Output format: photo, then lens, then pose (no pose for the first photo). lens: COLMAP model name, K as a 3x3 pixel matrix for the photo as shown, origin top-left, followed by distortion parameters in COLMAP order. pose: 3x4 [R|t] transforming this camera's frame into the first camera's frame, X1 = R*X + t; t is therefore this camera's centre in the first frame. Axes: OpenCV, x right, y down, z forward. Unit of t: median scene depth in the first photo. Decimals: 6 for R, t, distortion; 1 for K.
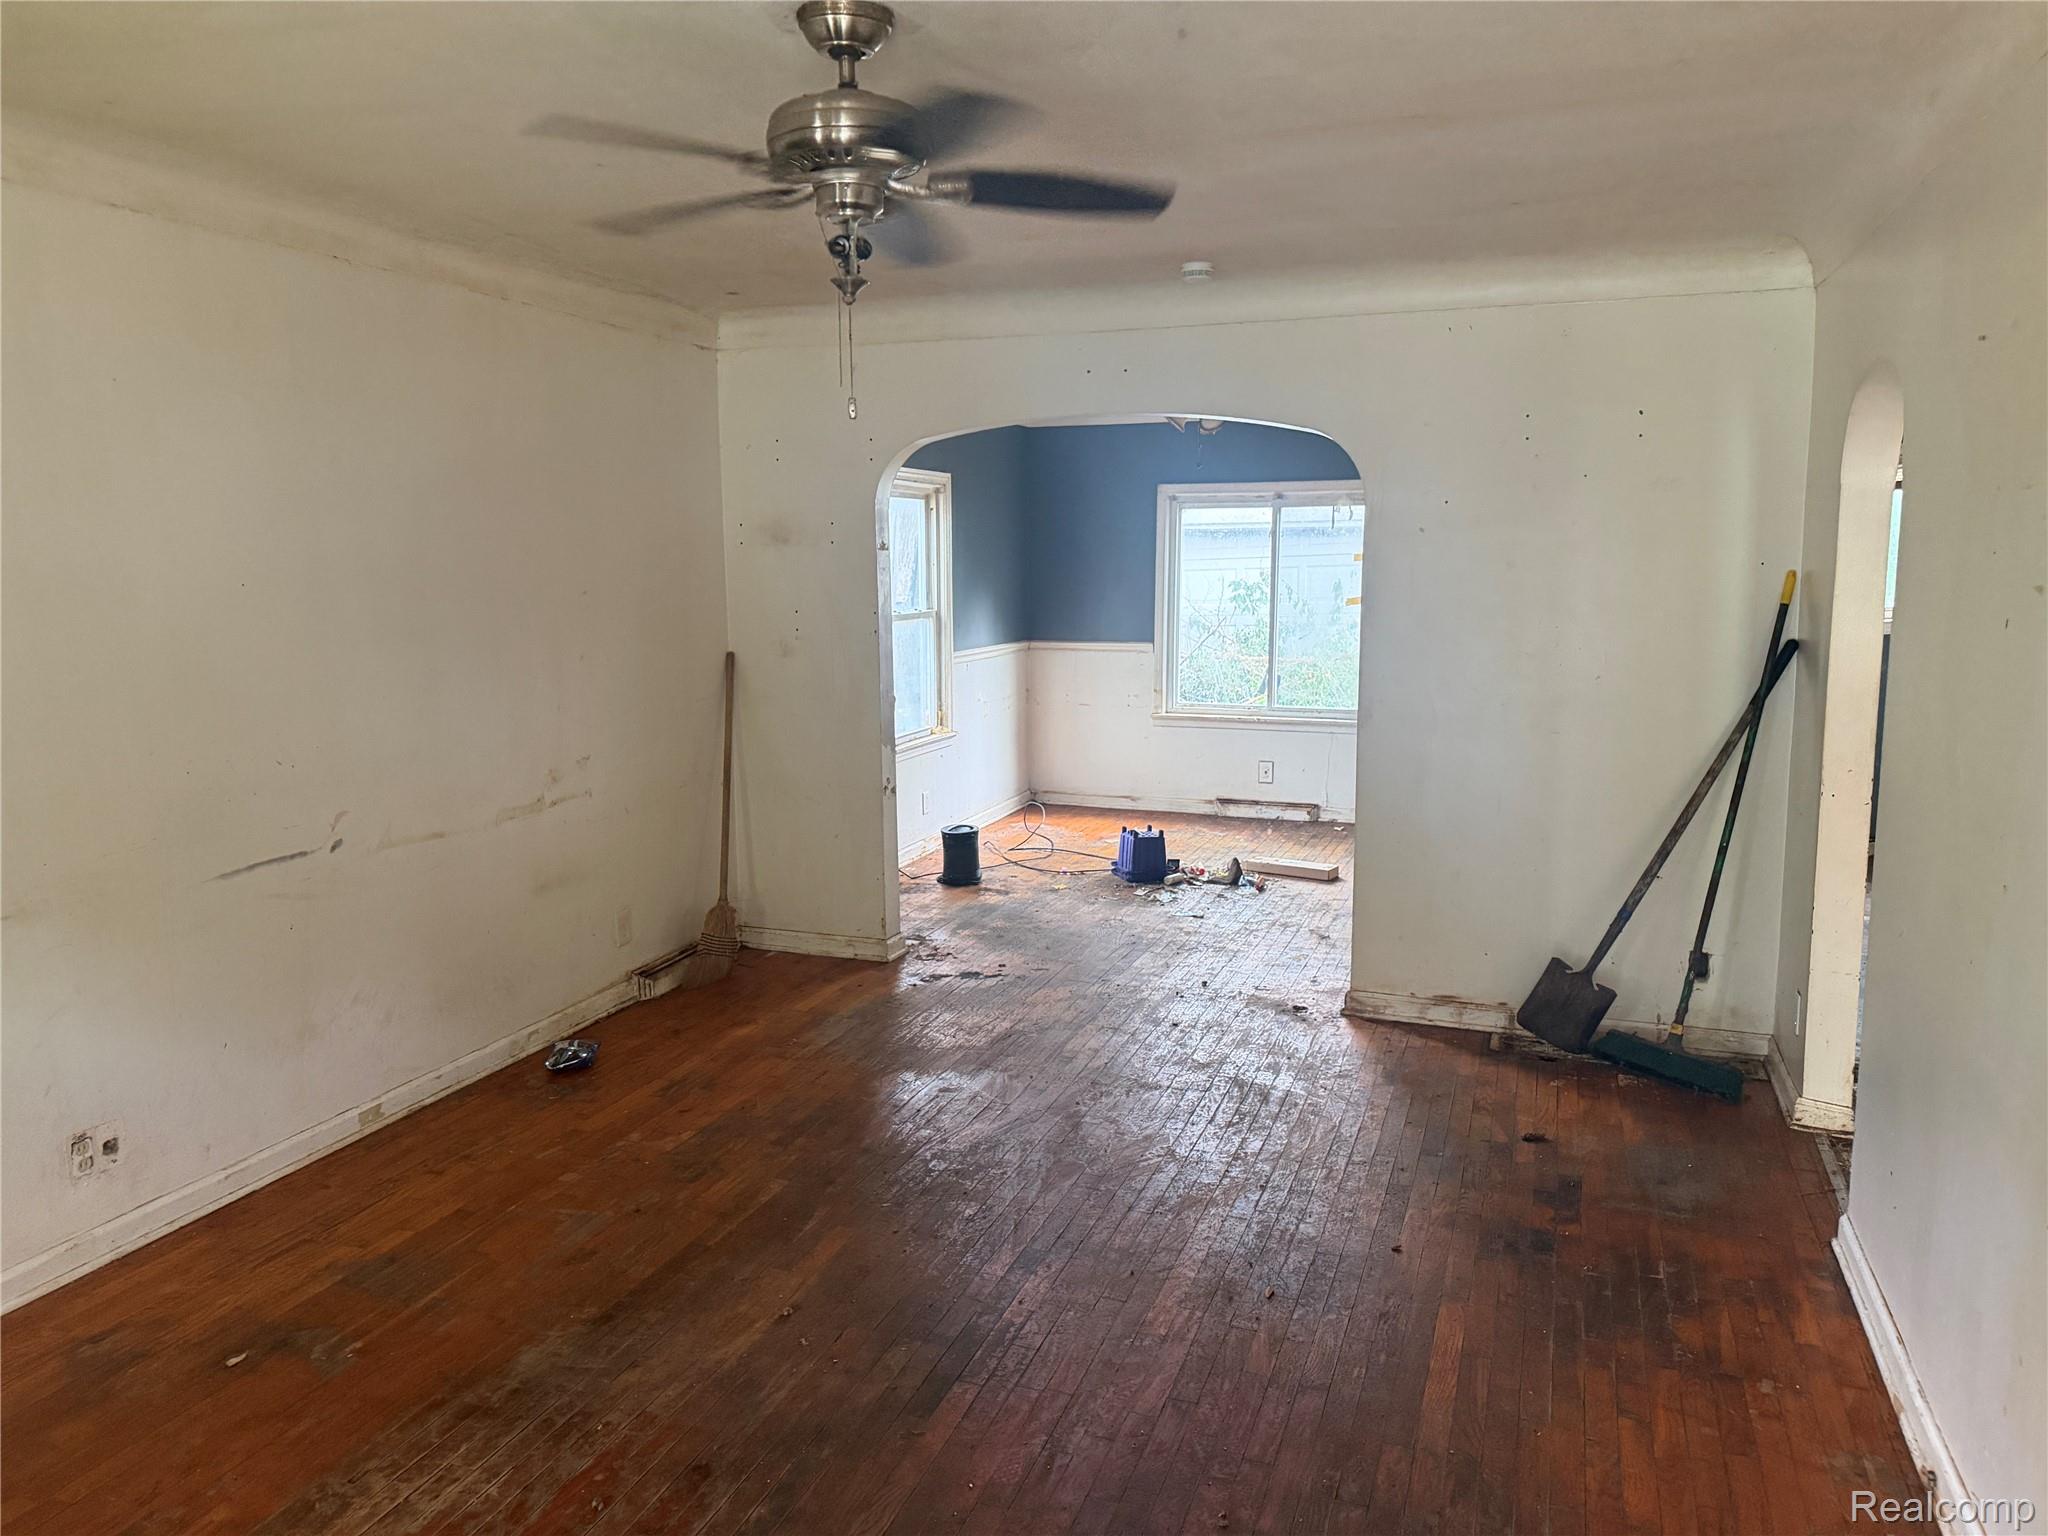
lens RADIAL K [[1436.0, 0, 1024.0], [0, 1436.0, 768.0], [0, 0, 1]] dist [0.003216, -0.089772]
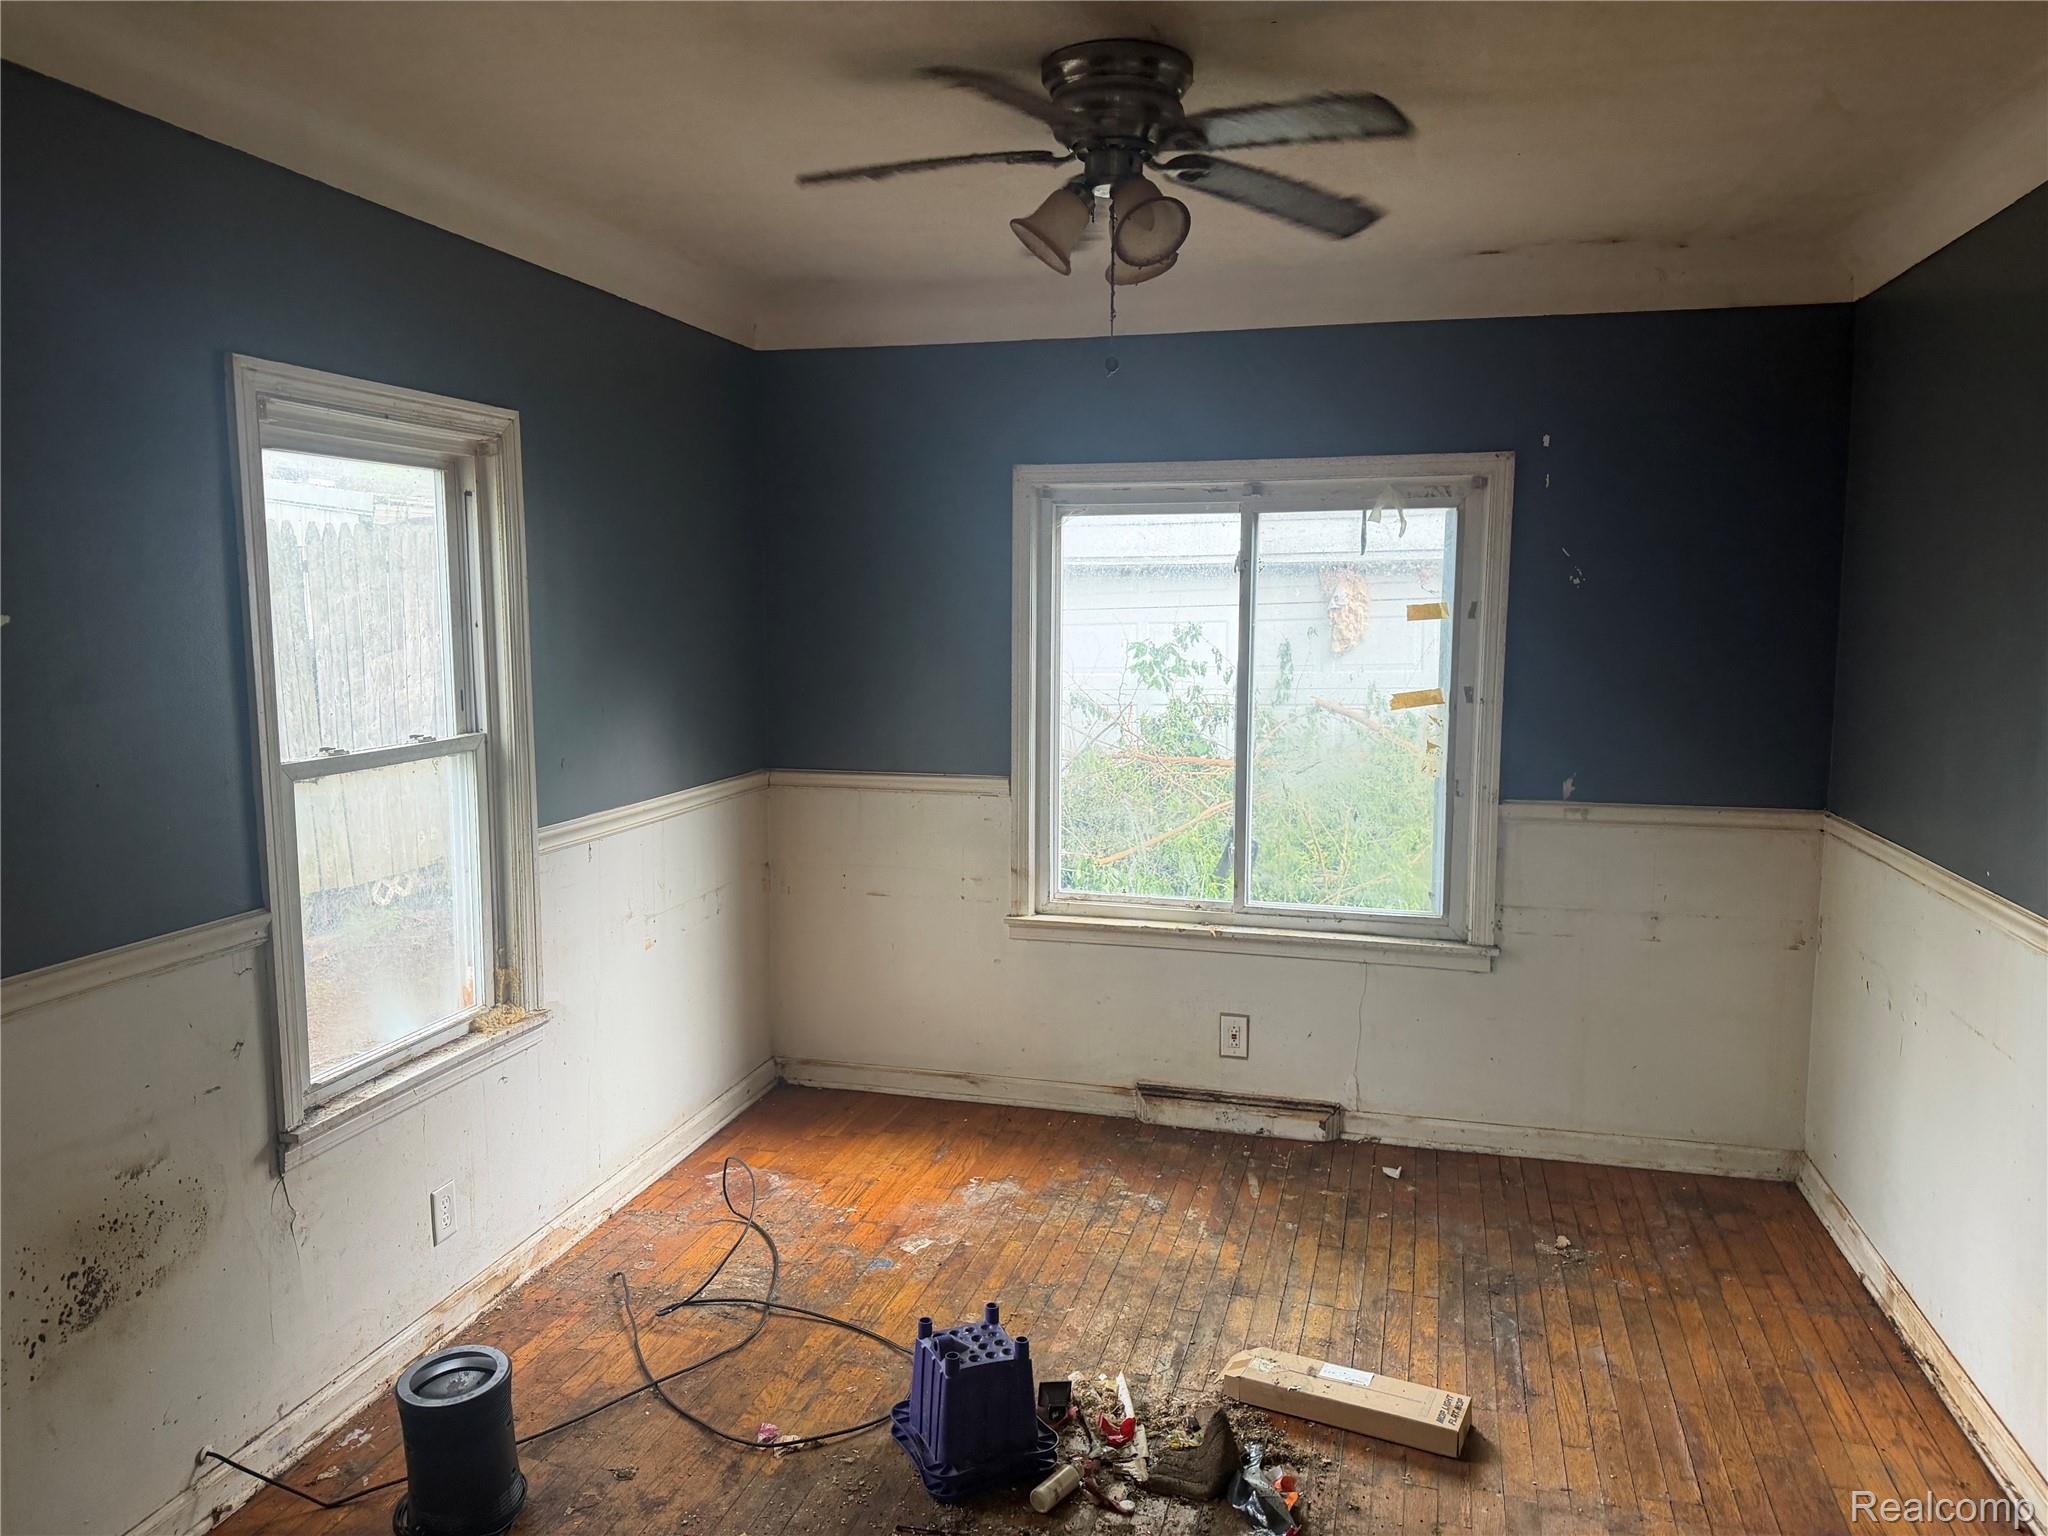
lens RADIAL K [[1407.0, 0, 1082.9], [0, 1407.0, 768.4], [0, 0, 1]] dist [0.034910, -0.000100]
pose [[0.991849, -0.009476, 0.127066, 0.087794], [0.013134, 0.999522, -0.027979, -0.126322], [-0.126740, 0.029420, 0.991500, 0.833304]]
